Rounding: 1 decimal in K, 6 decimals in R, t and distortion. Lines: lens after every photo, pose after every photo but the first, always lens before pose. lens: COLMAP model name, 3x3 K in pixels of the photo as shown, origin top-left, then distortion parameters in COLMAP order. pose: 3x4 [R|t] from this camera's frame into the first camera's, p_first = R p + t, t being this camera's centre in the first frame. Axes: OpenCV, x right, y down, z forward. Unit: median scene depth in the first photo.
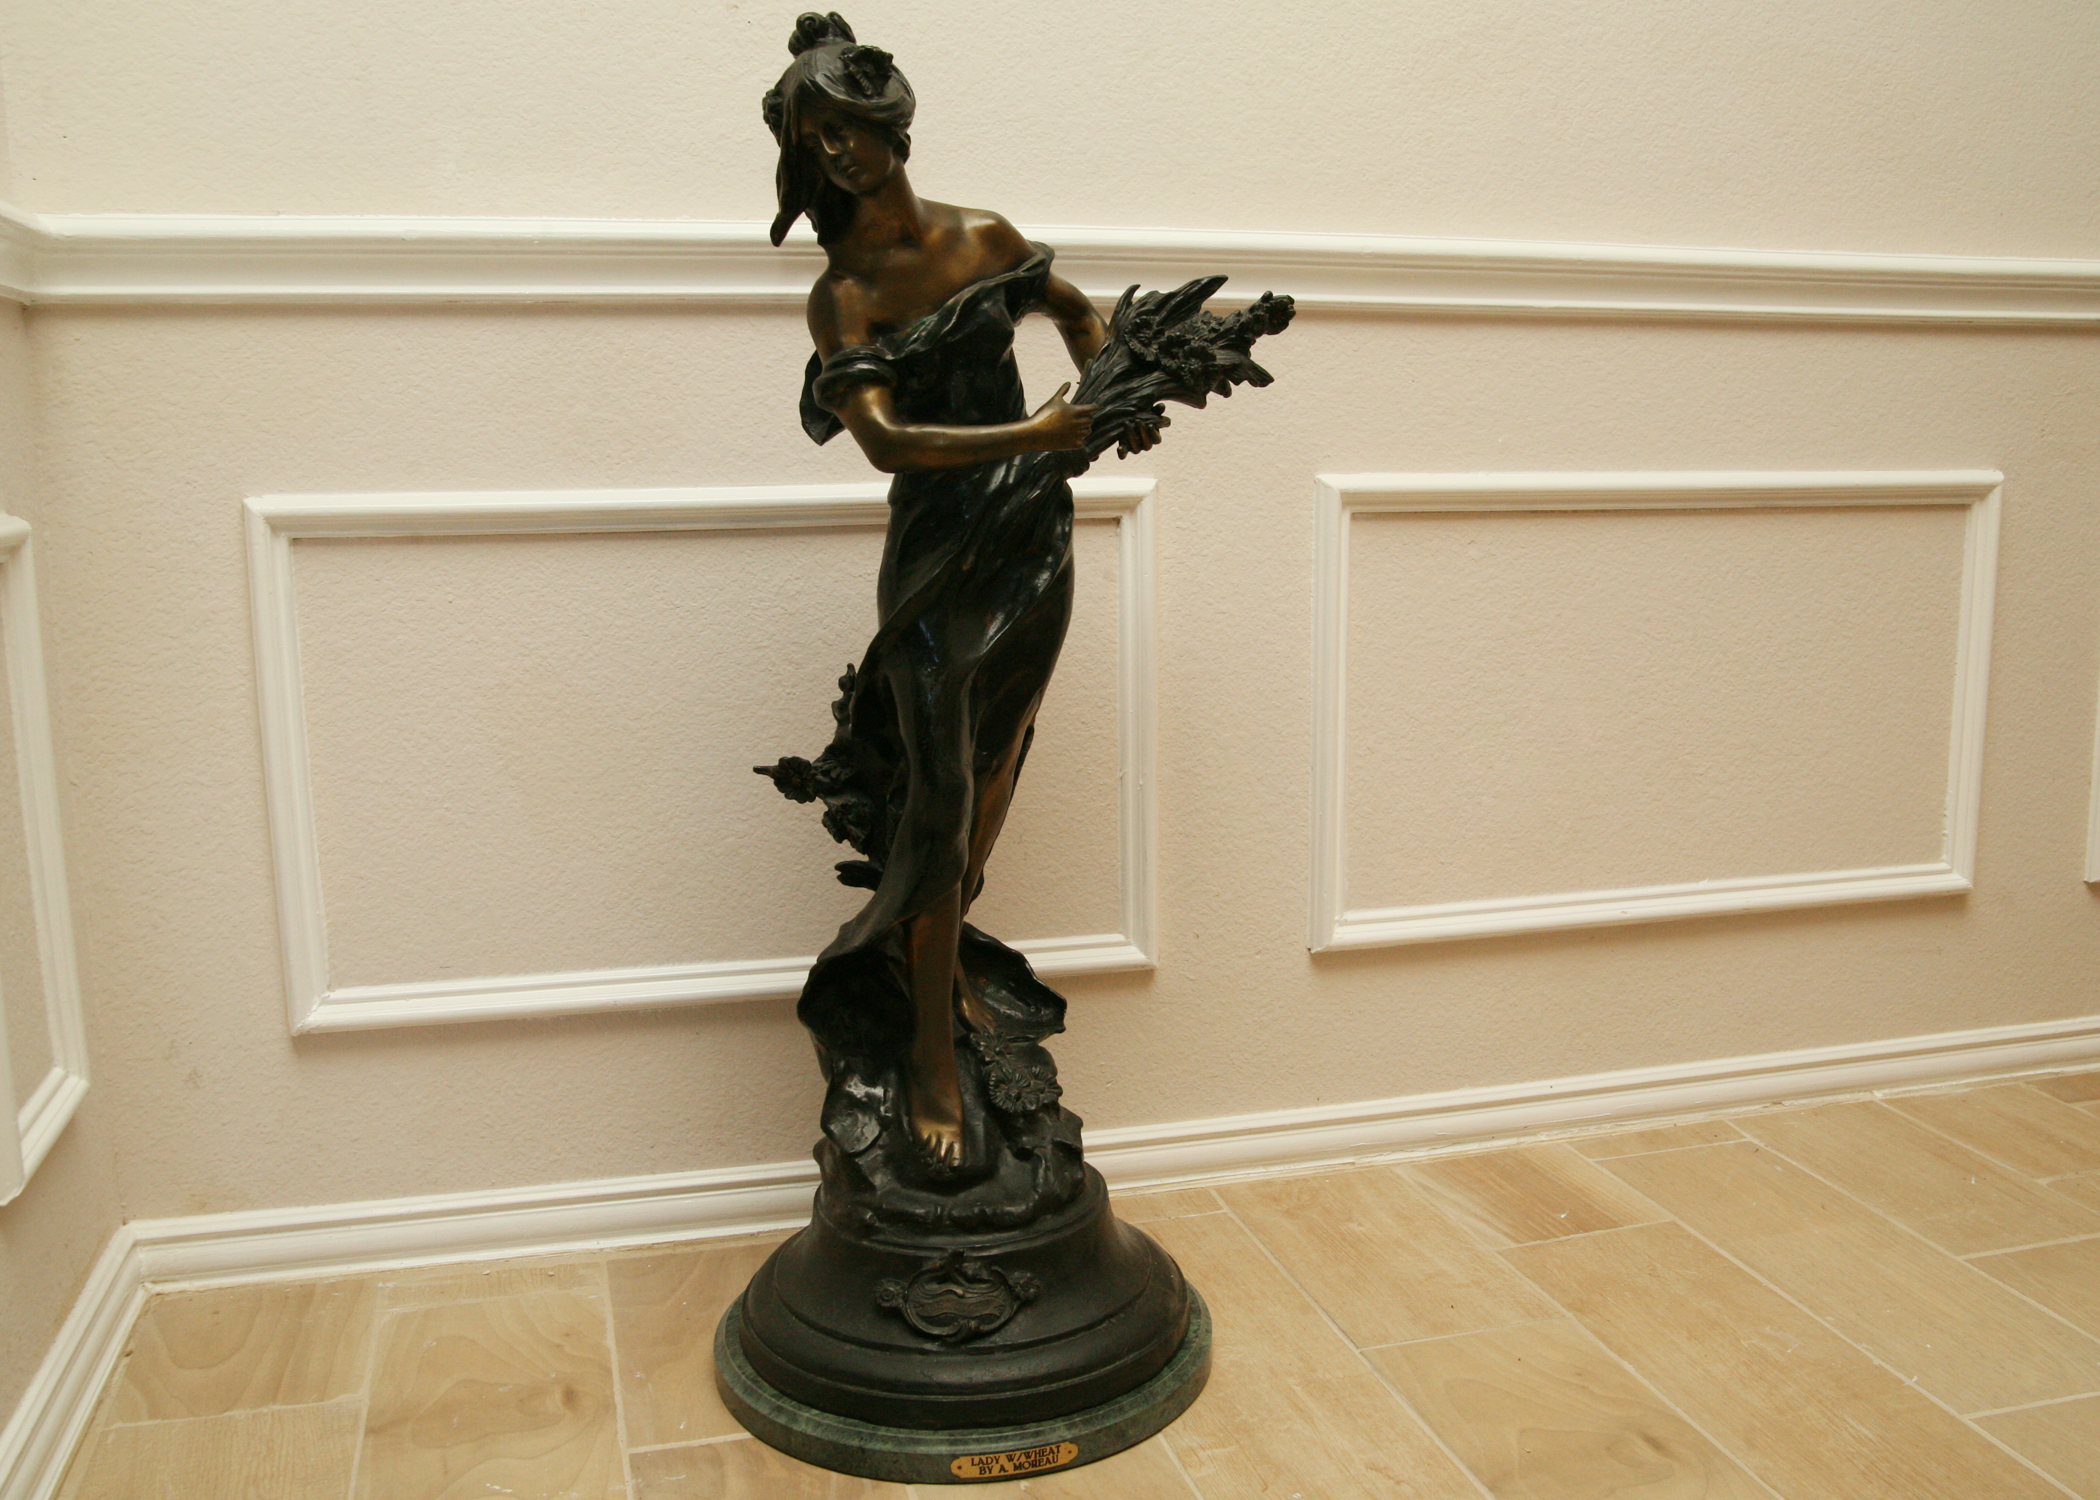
lens RADIAL K [[1984.6, 0, 1053.5], [0, 1984.6, 746.2], [0, 0, 1]] dist [-0.056903, -0.127370]
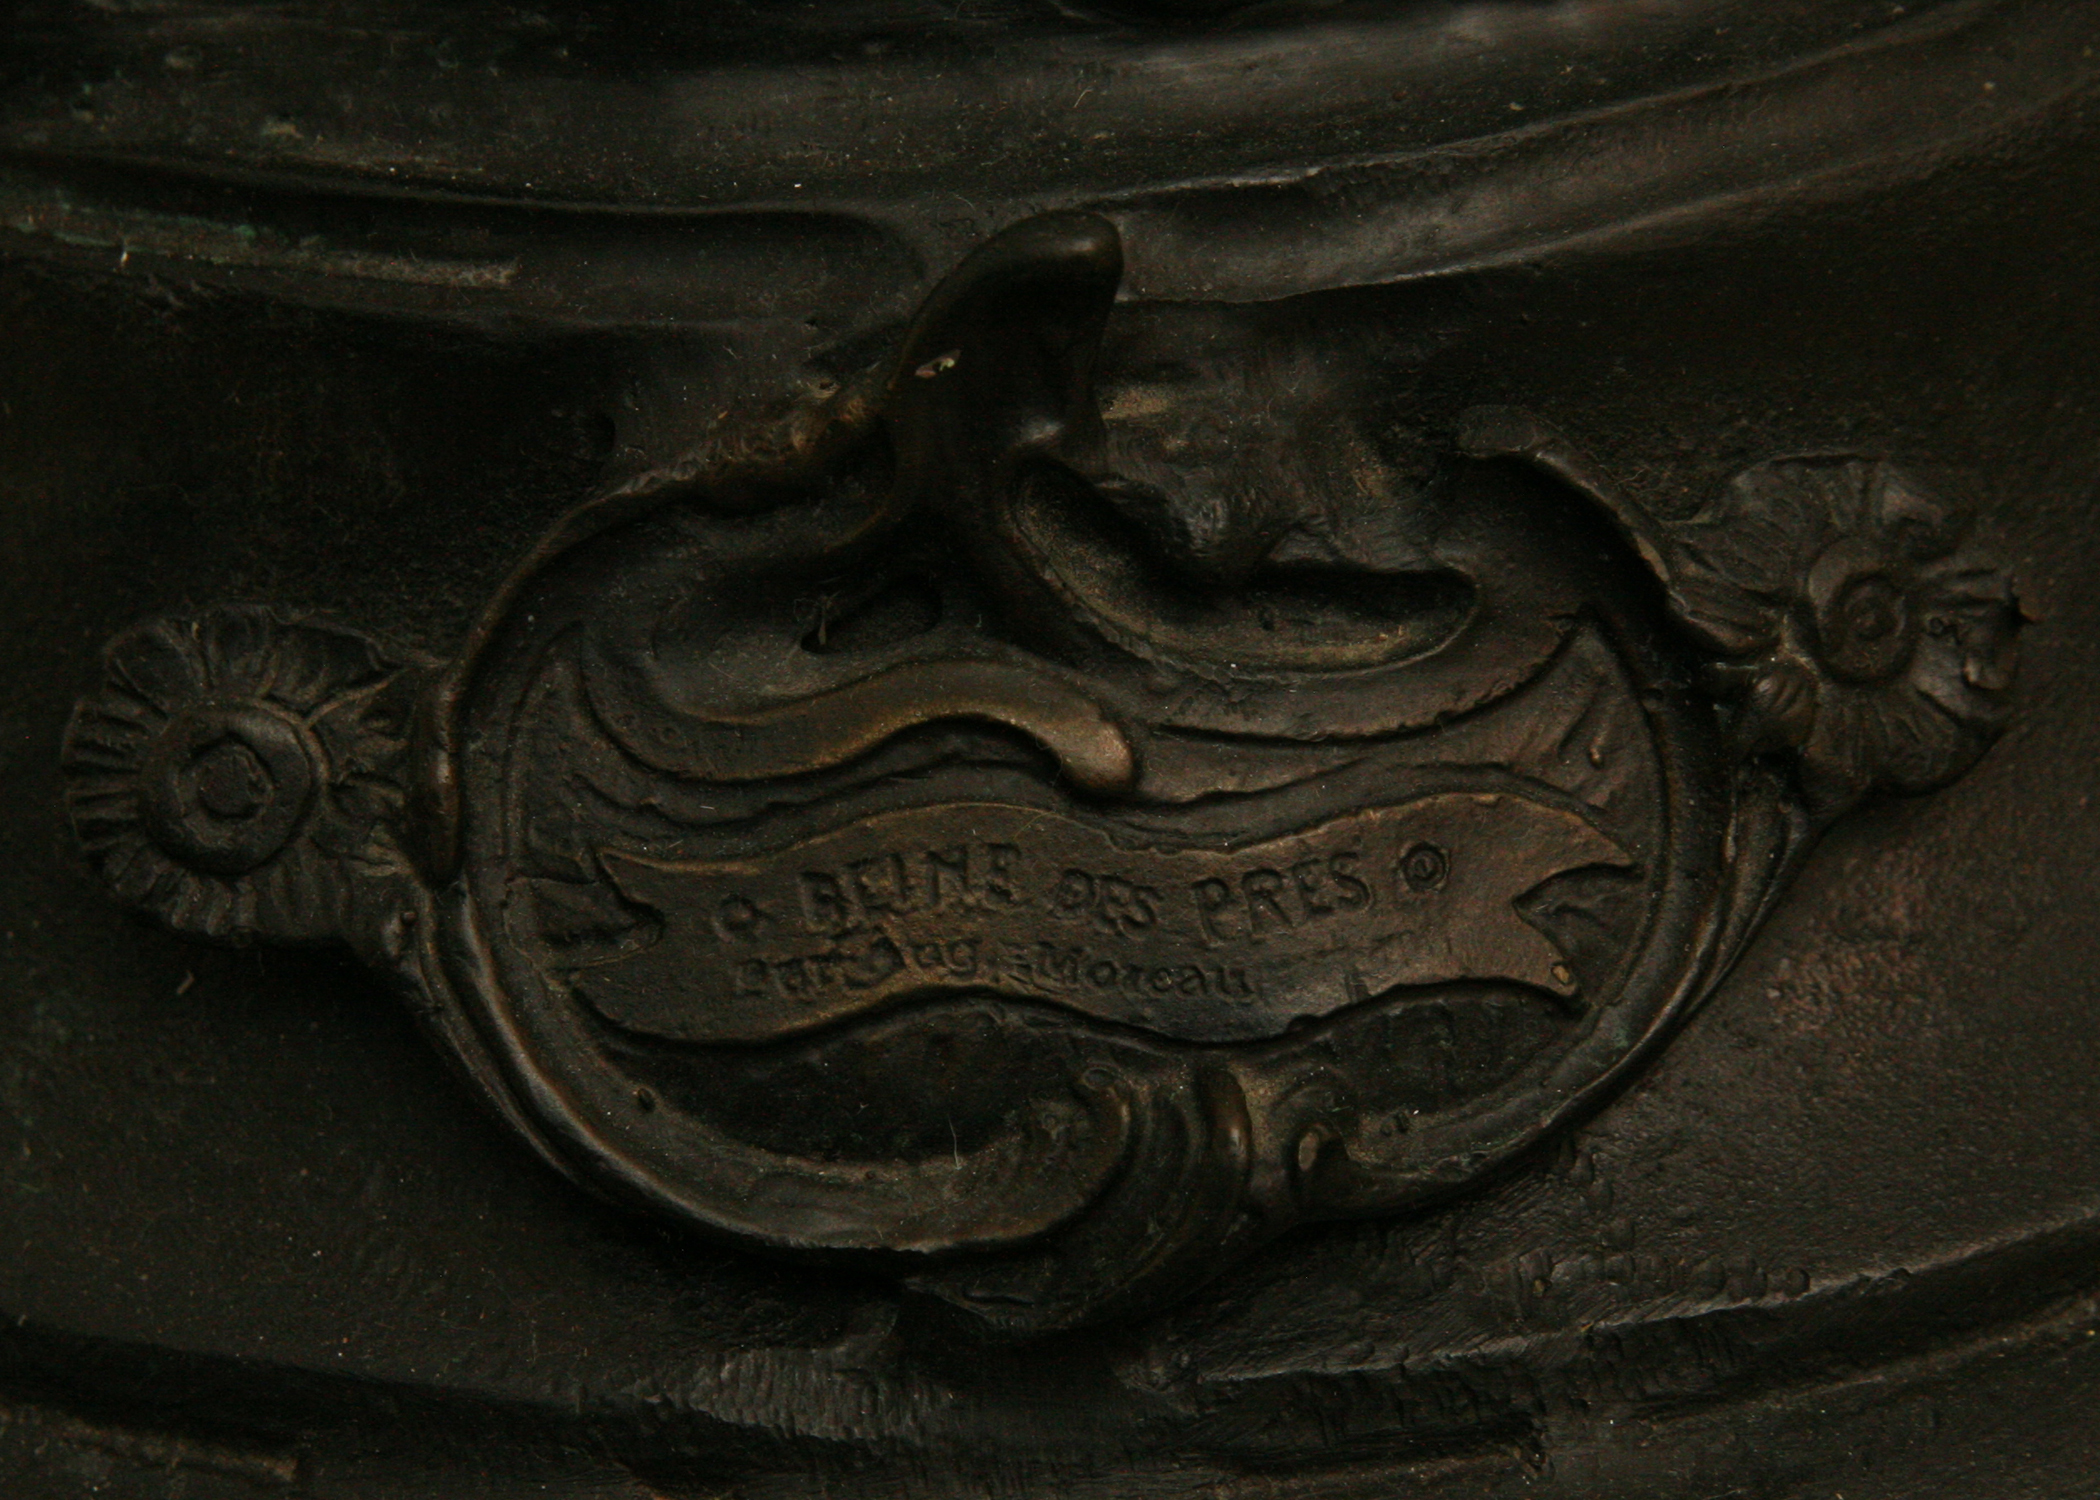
lens RADIAL K [[5016.9, 0, 1058.0], [0, 5016.9, 762.2], [0, 0, 1]] dist [0.186672, 0.000000]
pose [[0.998983, -0.038446, -0.023565, -0.043428], [0.044437, 0.928151, 0.369541, 0.198514], [0.007664, -0.370212, 0.928916, 0.800161]]
